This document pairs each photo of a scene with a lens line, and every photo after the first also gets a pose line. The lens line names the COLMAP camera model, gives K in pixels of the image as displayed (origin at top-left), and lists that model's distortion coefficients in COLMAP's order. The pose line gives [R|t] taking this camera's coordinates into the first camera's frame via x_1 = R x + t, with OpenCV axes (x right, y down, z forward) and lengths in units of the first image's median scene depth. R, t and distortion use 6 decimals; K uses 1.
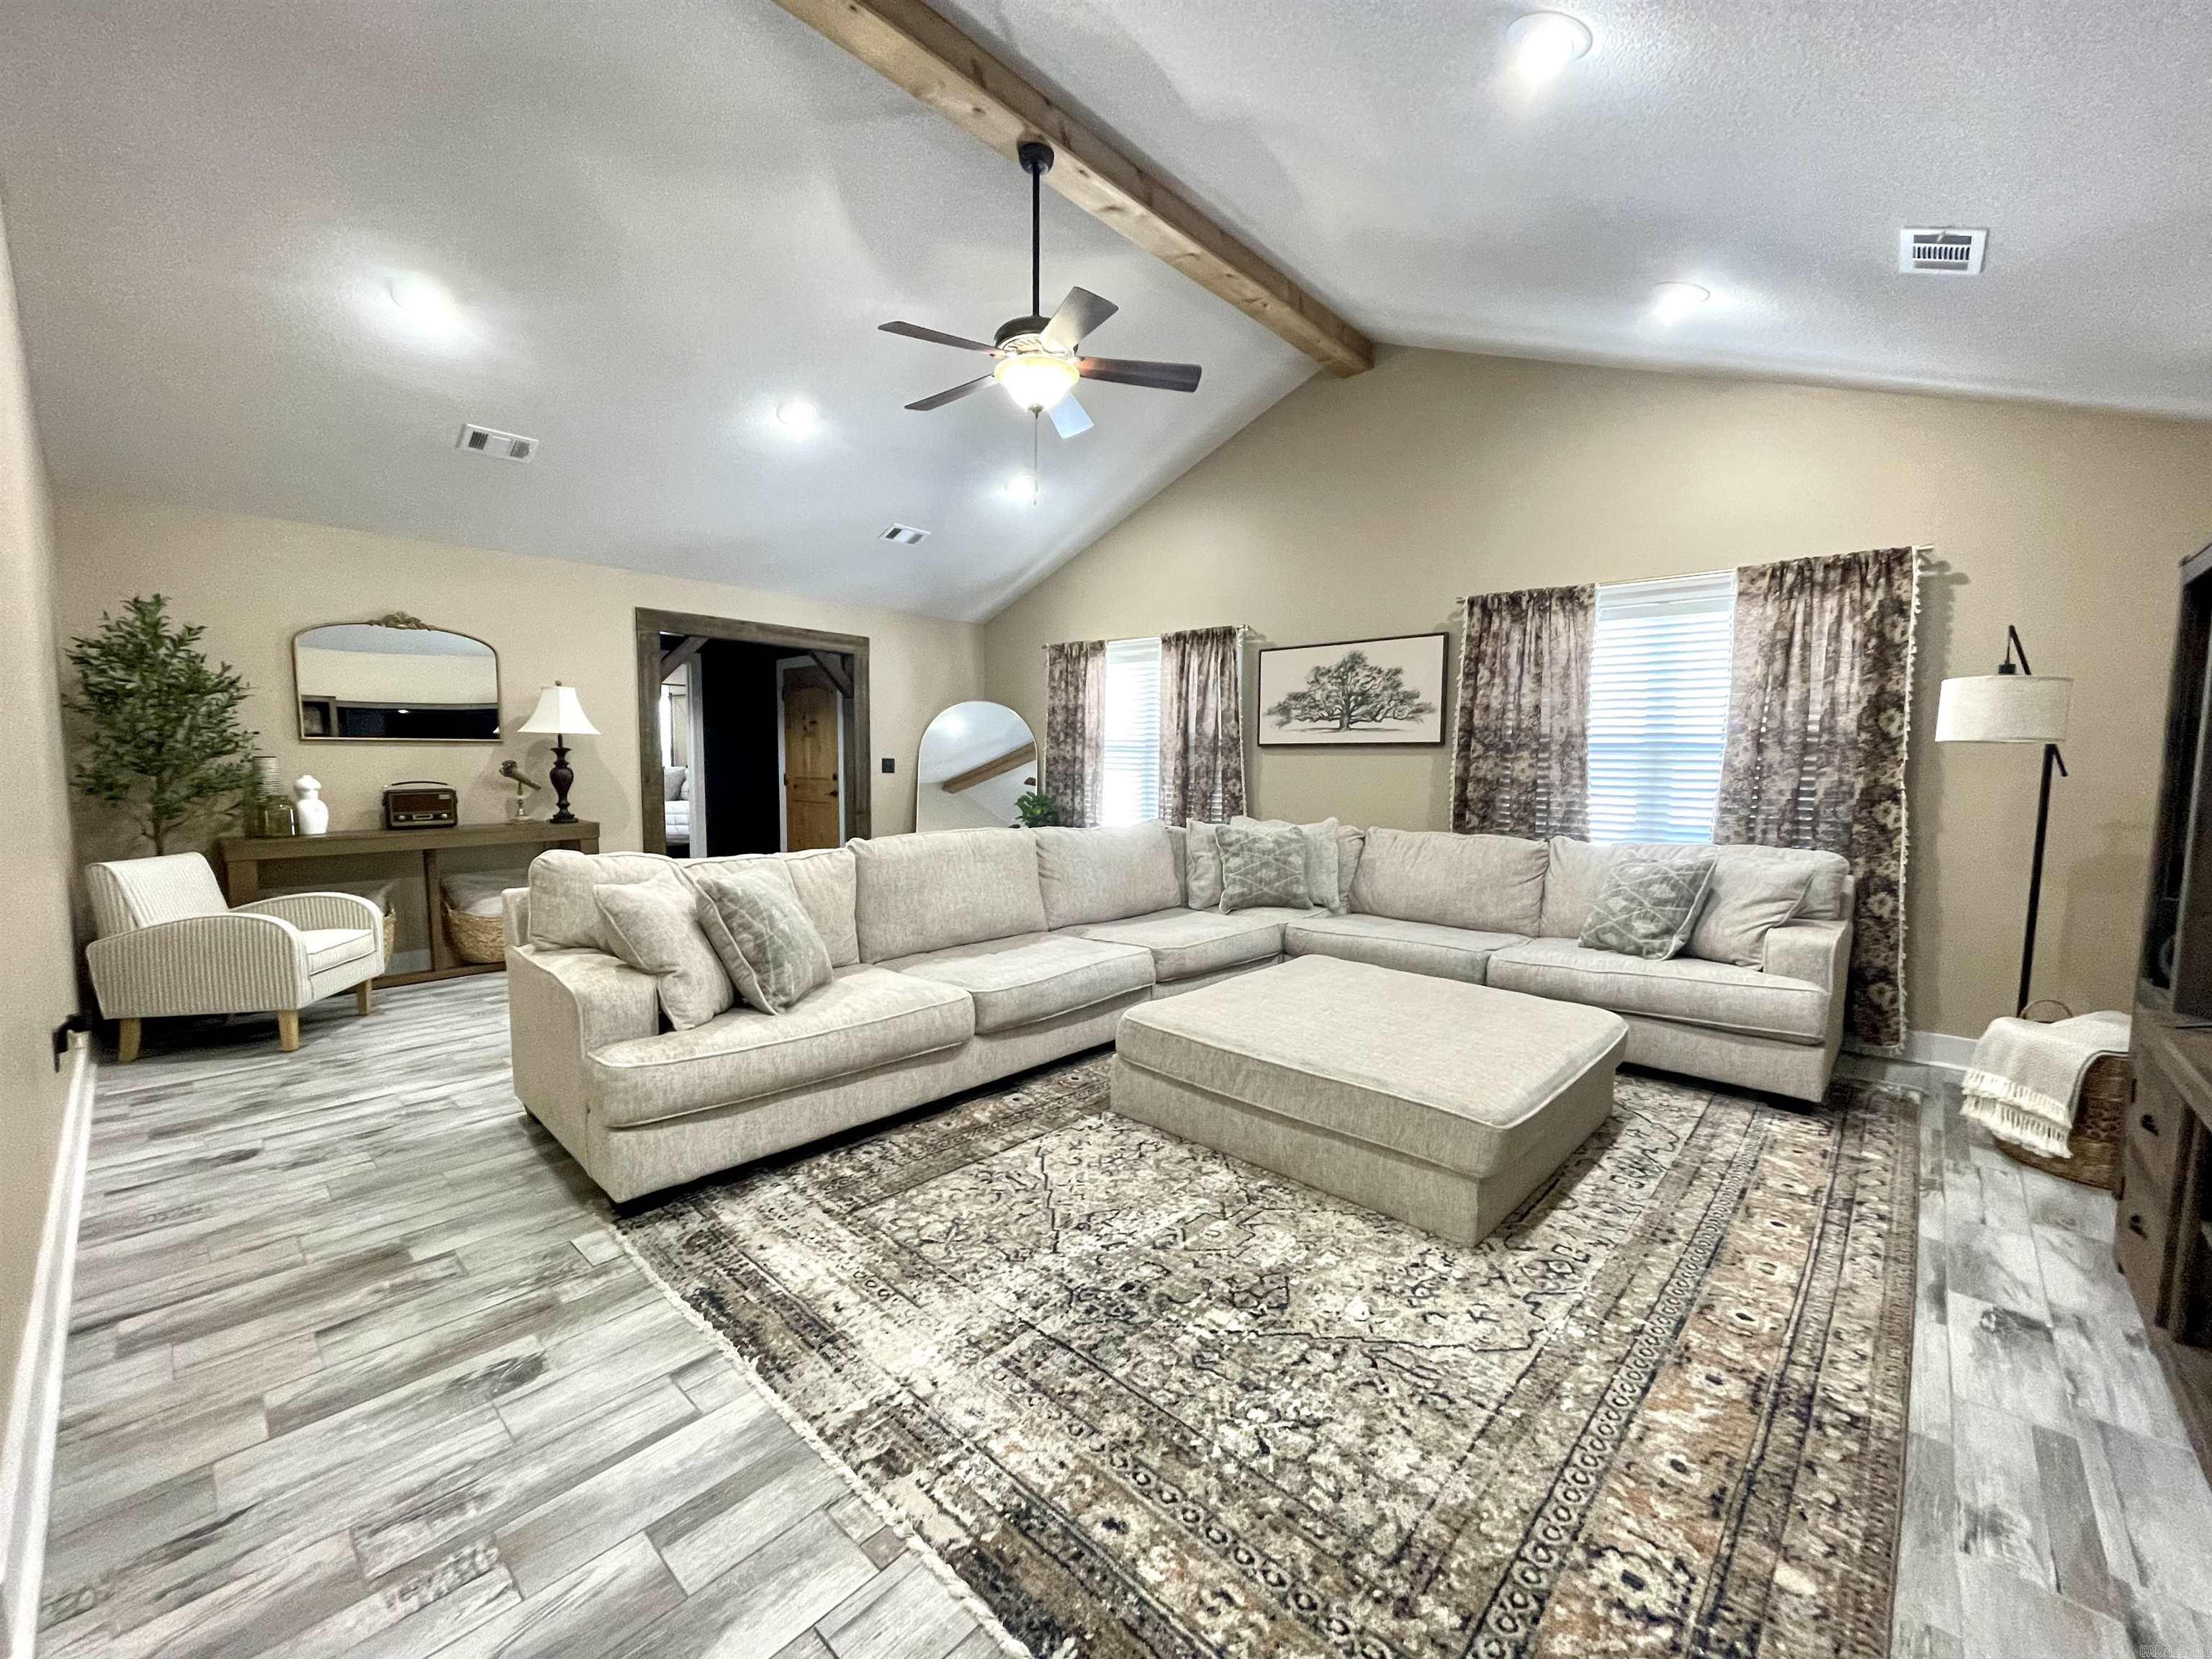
lens RADIAL K [[898.9, 0, 1093.6], [0, 898.9, 827.8], [0, 0, 1]] dist [-0.004376, 0.001066]
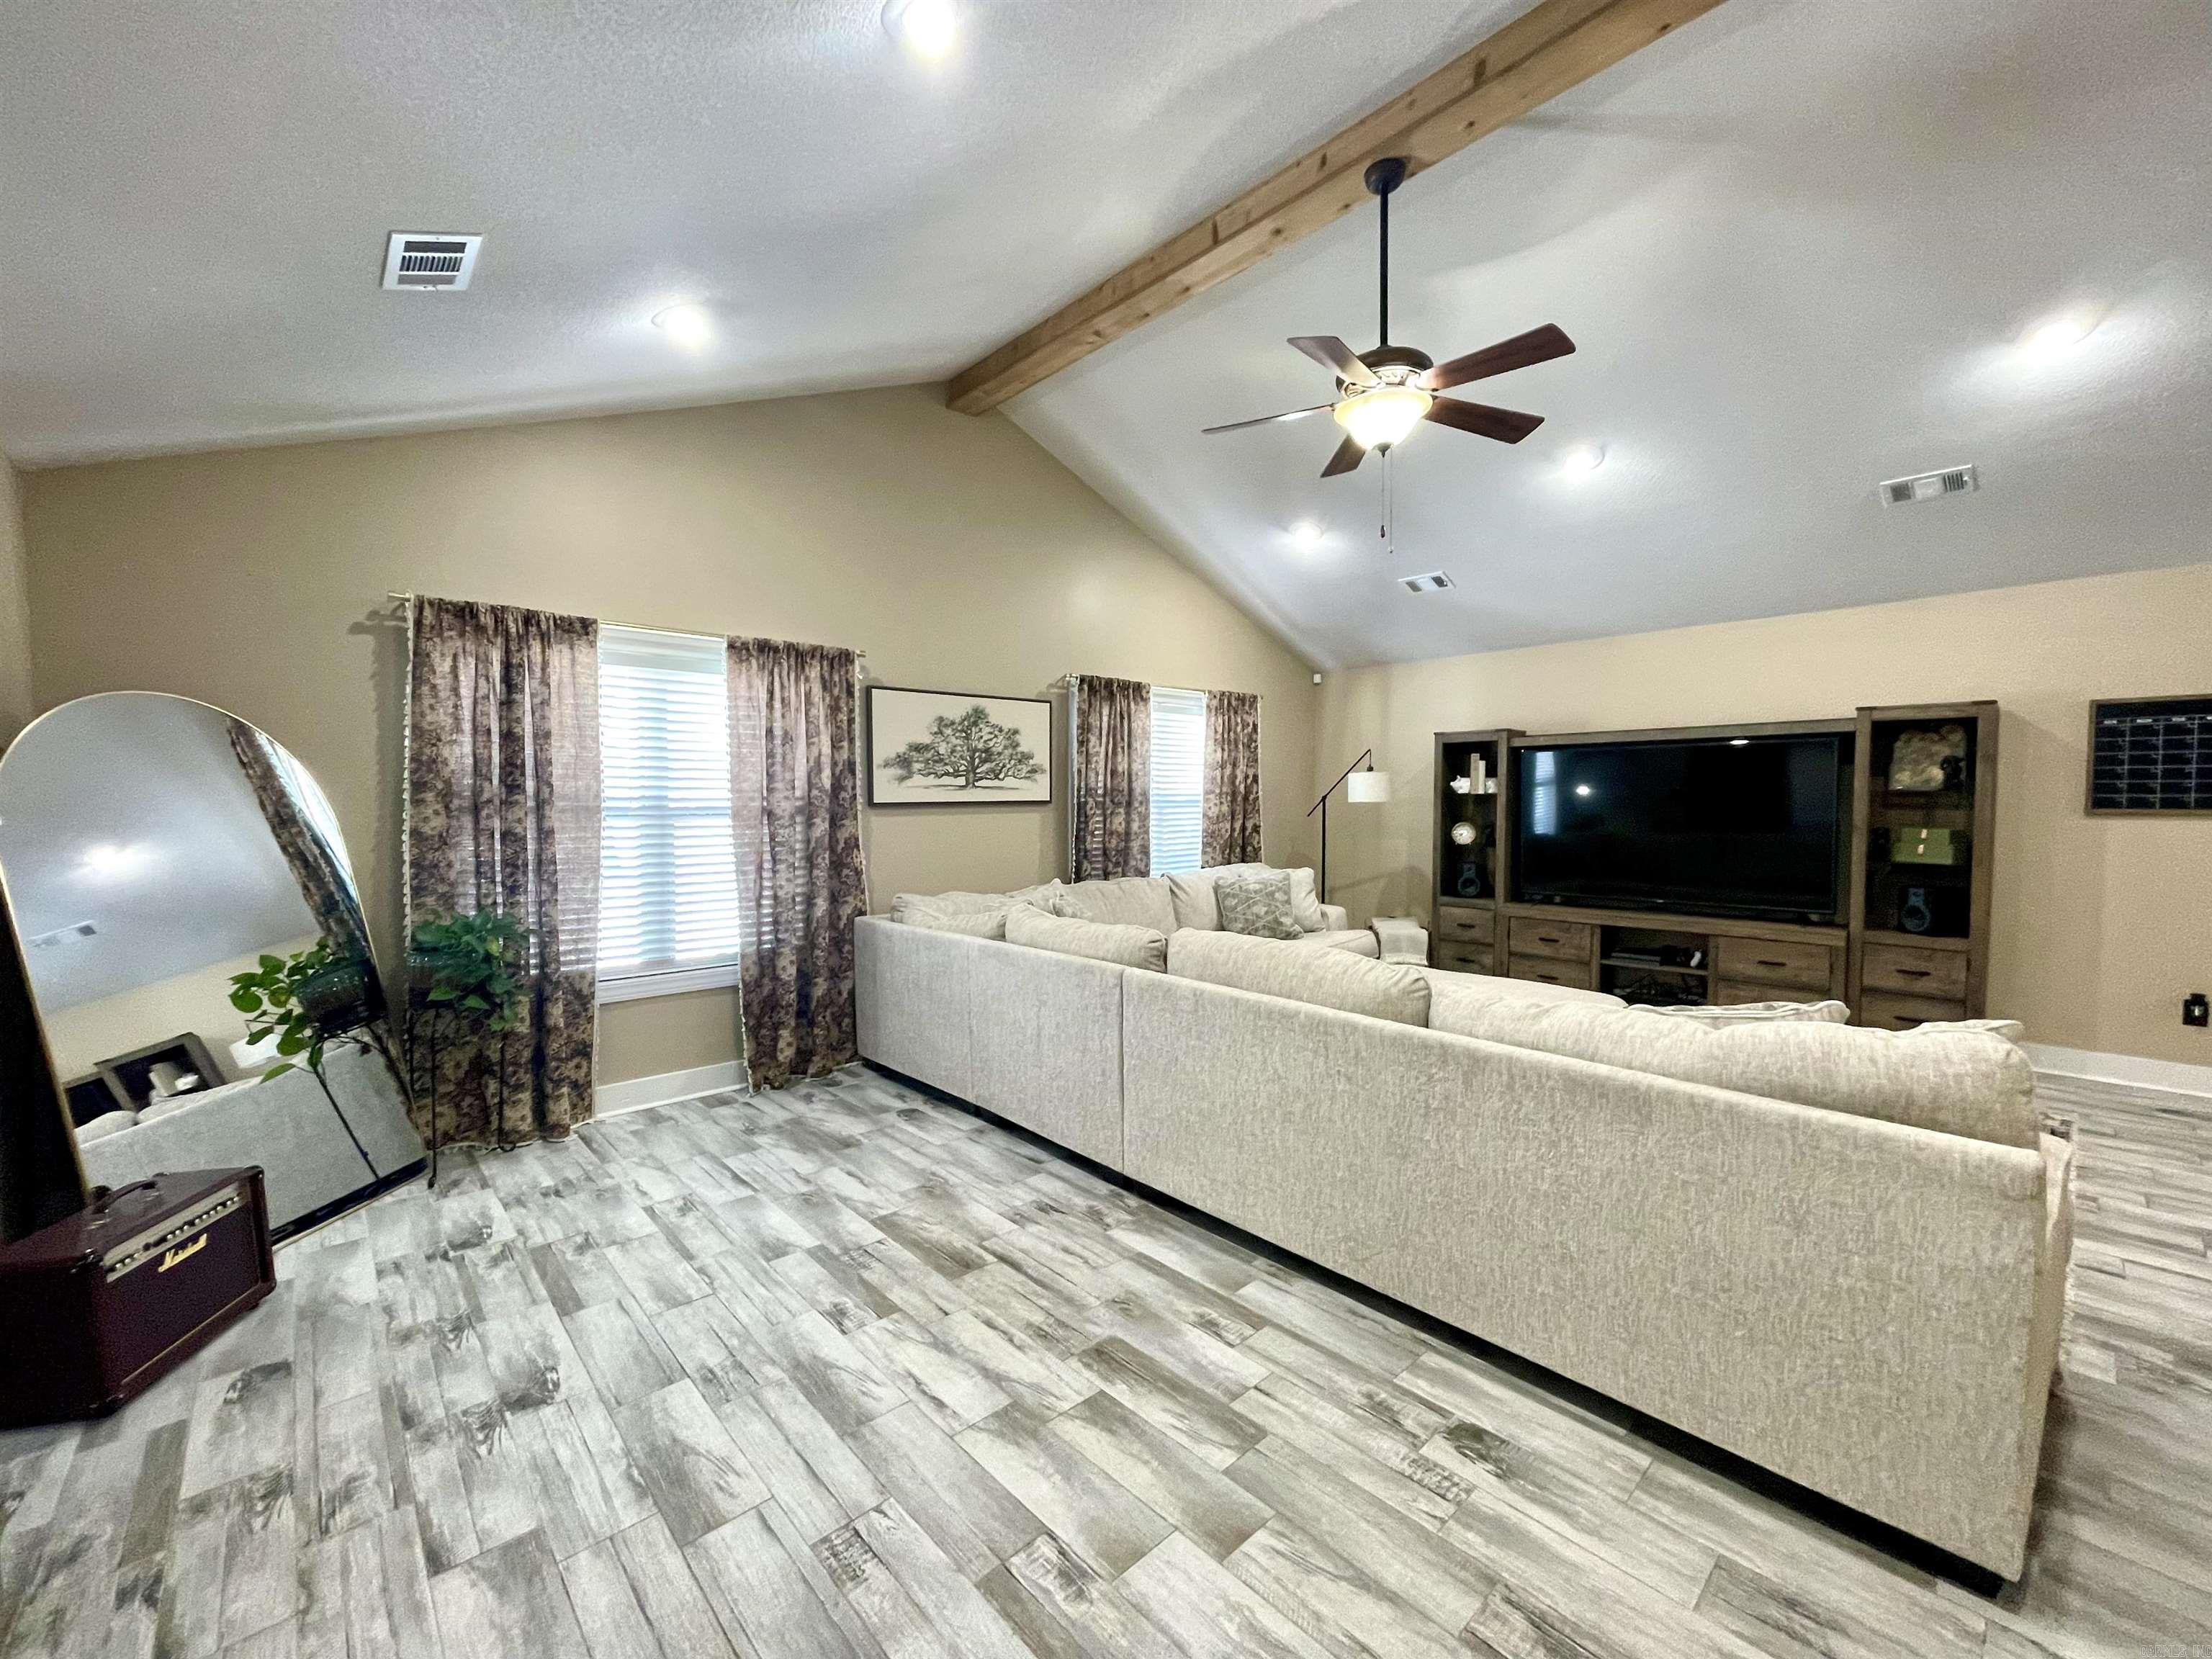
lens RADIAL K [[898.9, 0, 1095.3], [0, 898.9, 837.4], [0, 0, 1]] dist [-0.004376, 0.001066]
pose [[0.085803, -0.035613, 0.995675, -0.646044], [0.096188, 0.994989, 0.027300, -0.070583], [-0.991658, 0.093430, 0.088799, 0.795429]]
